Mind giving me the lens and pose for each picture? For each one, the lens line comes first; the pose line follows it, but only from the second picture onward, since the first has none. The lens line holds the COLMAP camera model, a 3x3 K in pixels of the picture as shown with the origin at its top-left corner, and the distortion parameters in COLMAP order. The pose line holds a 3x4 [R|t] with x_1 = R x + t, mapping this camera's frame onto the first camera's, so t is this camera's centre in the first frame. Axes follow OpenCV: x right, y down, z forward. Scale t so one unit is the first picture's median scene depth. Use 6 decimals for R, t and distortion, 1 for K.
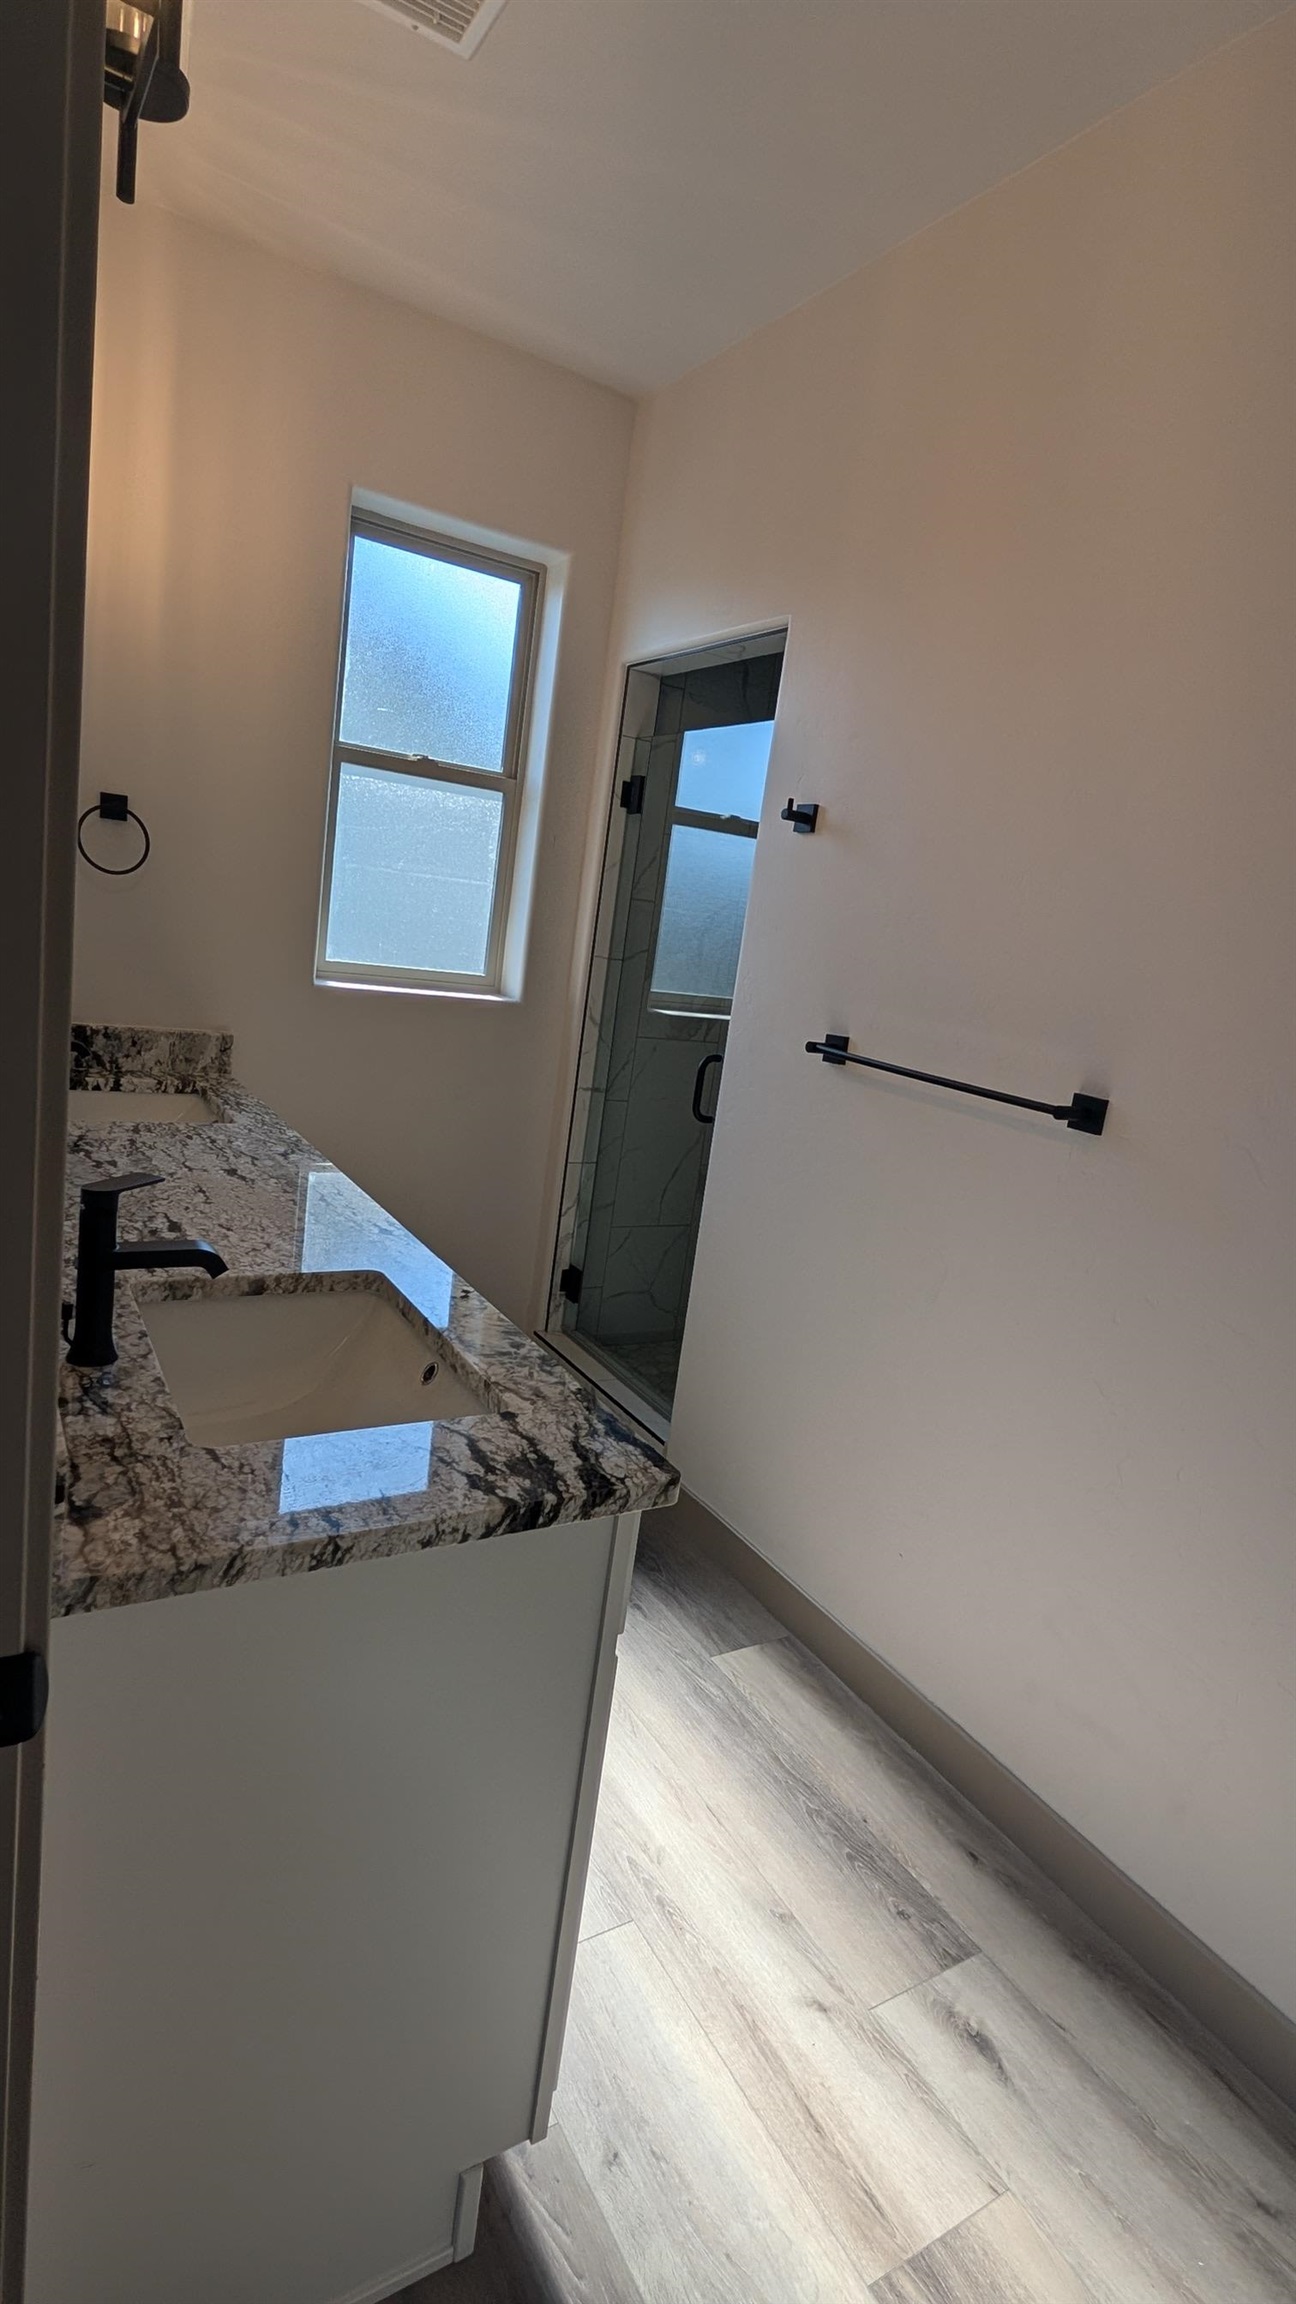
lens RADIAL K [[1120.1, 0, 636.8], [0, 1120.1, 1142.1], [0, 0, 1]] dist [-0.003767, 0.000722]
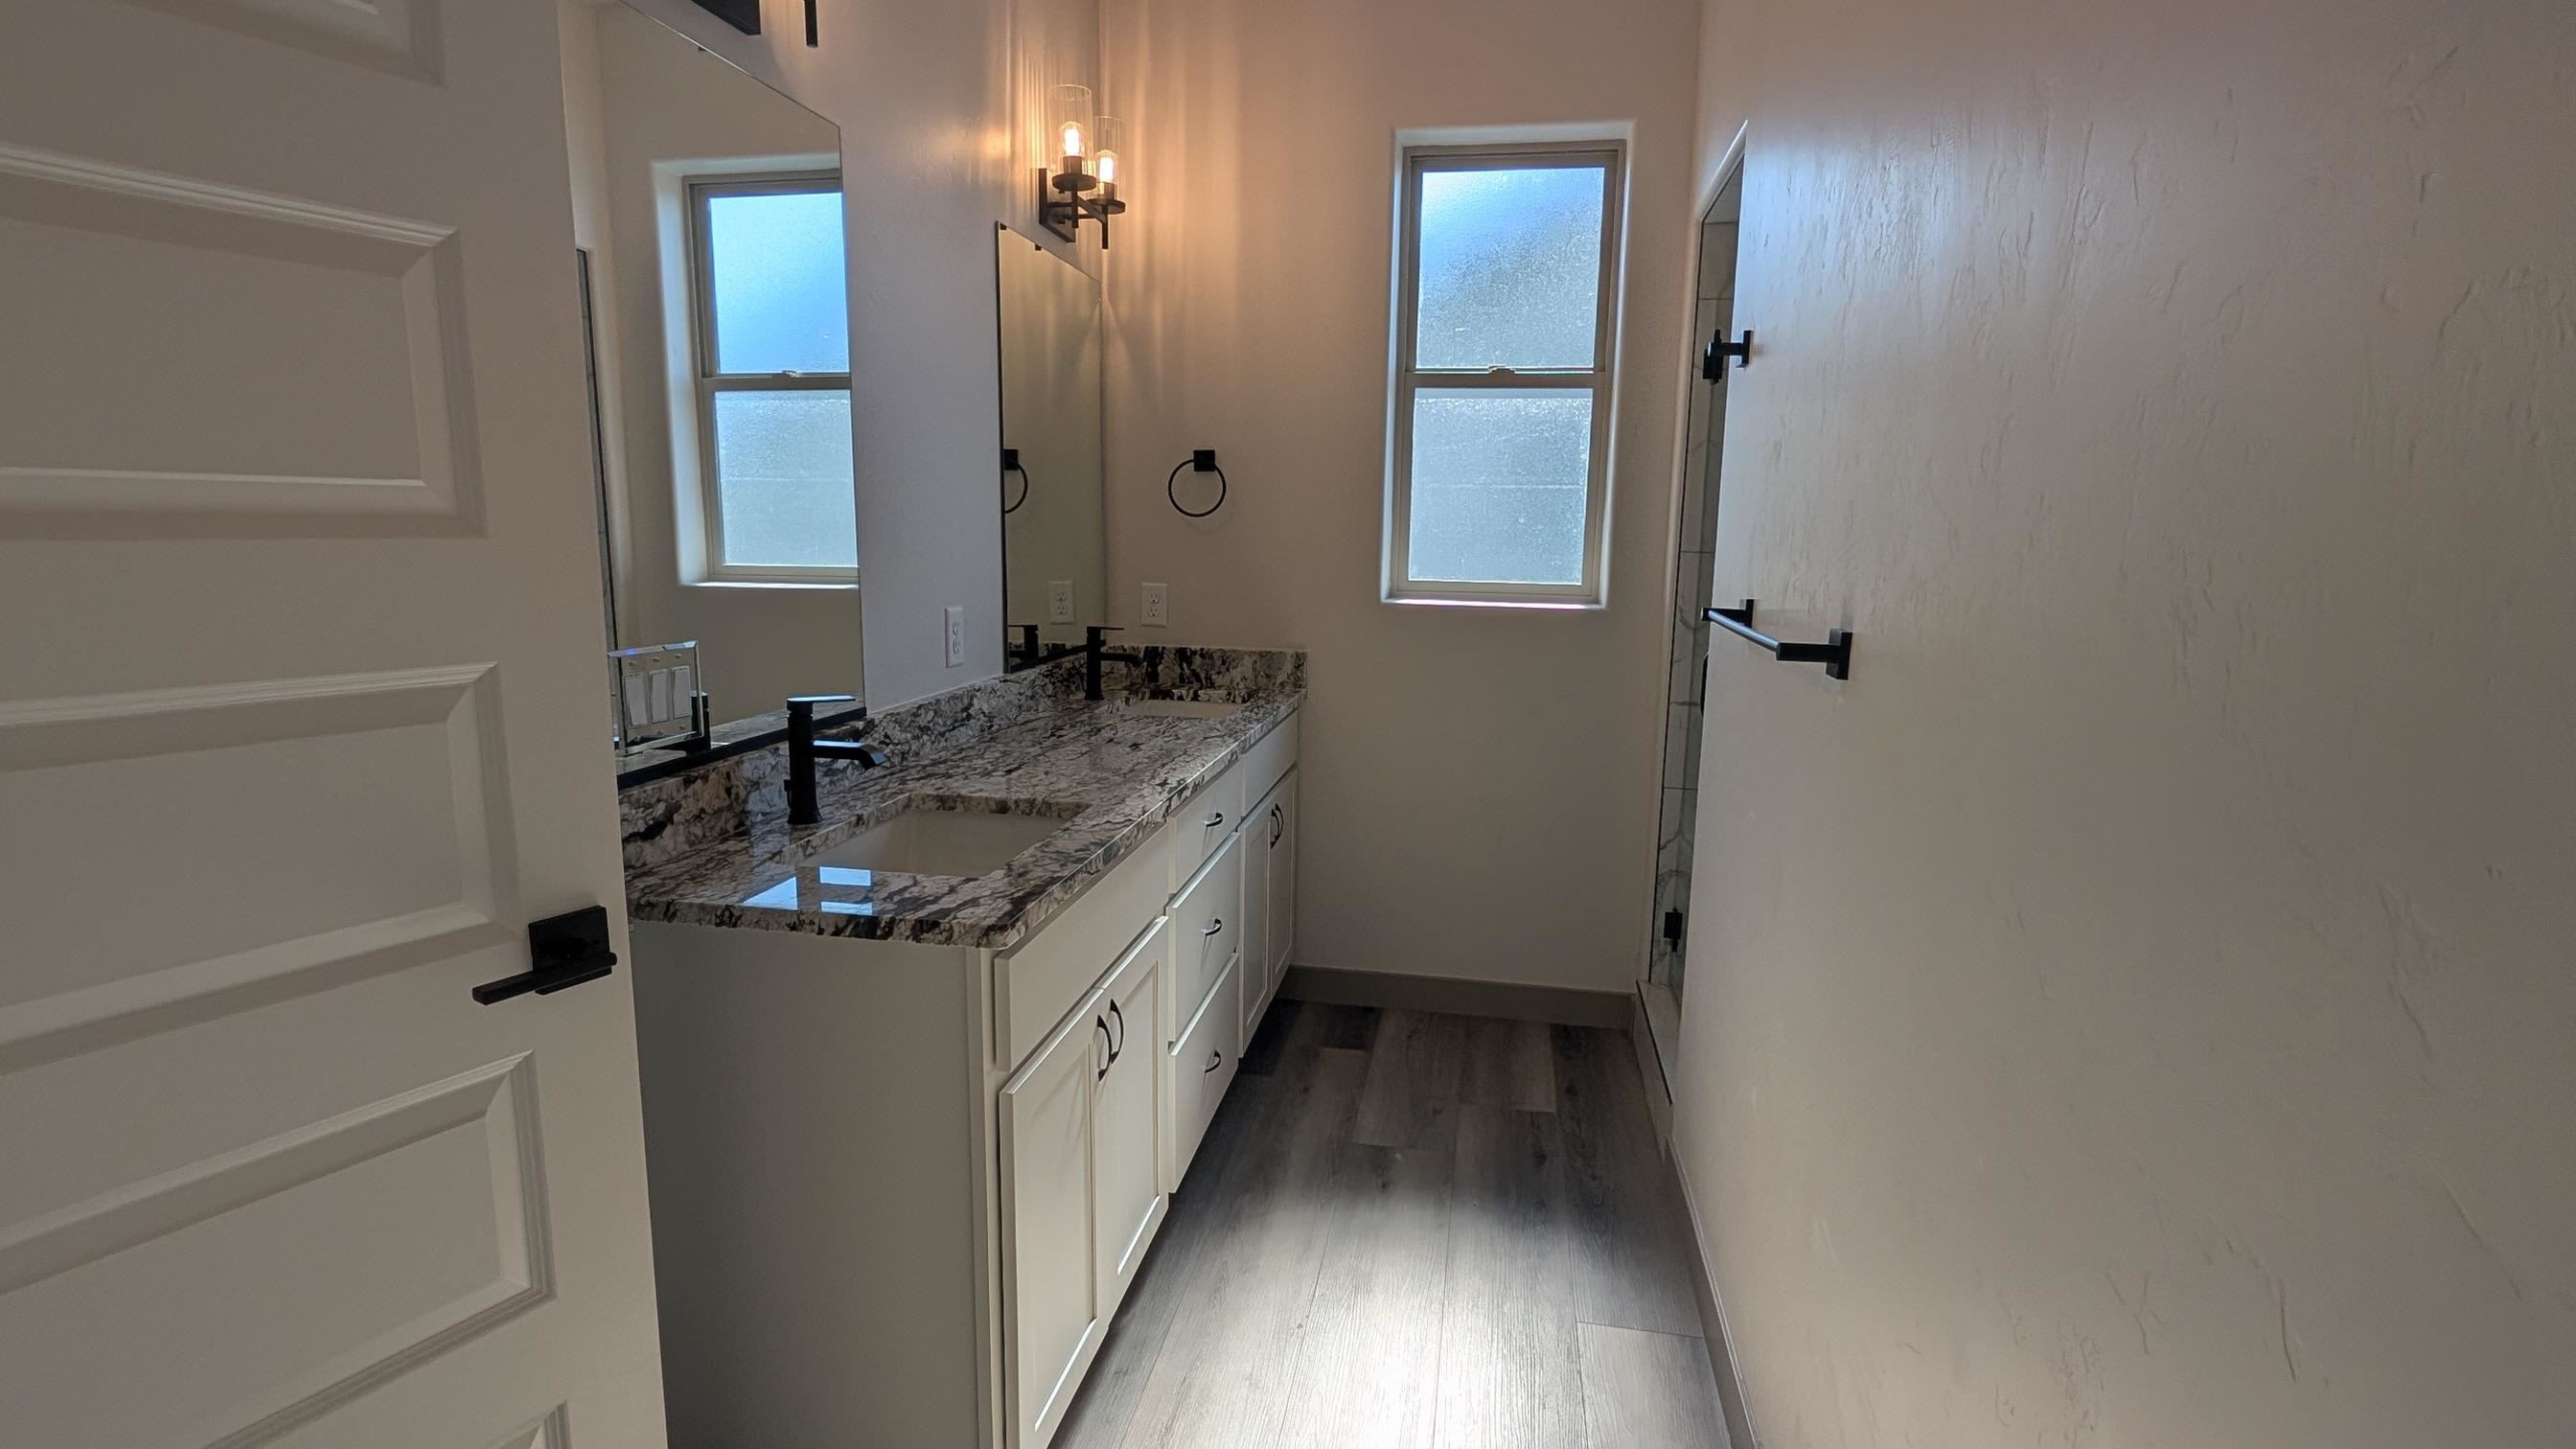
lens RADIAL K [[1252.3, 0, 1276.0], [0, 1252.3, 733.4], [0, 0, 1]] dist [-0.003767, 0.000722]
pose [[0.757283, -0.008323, -0.653034, 0.434880], [-0.045404, 0.996828, -0.065357, 0.067325], [0.651506, 0.079144, 0.754503, 0.073395]]
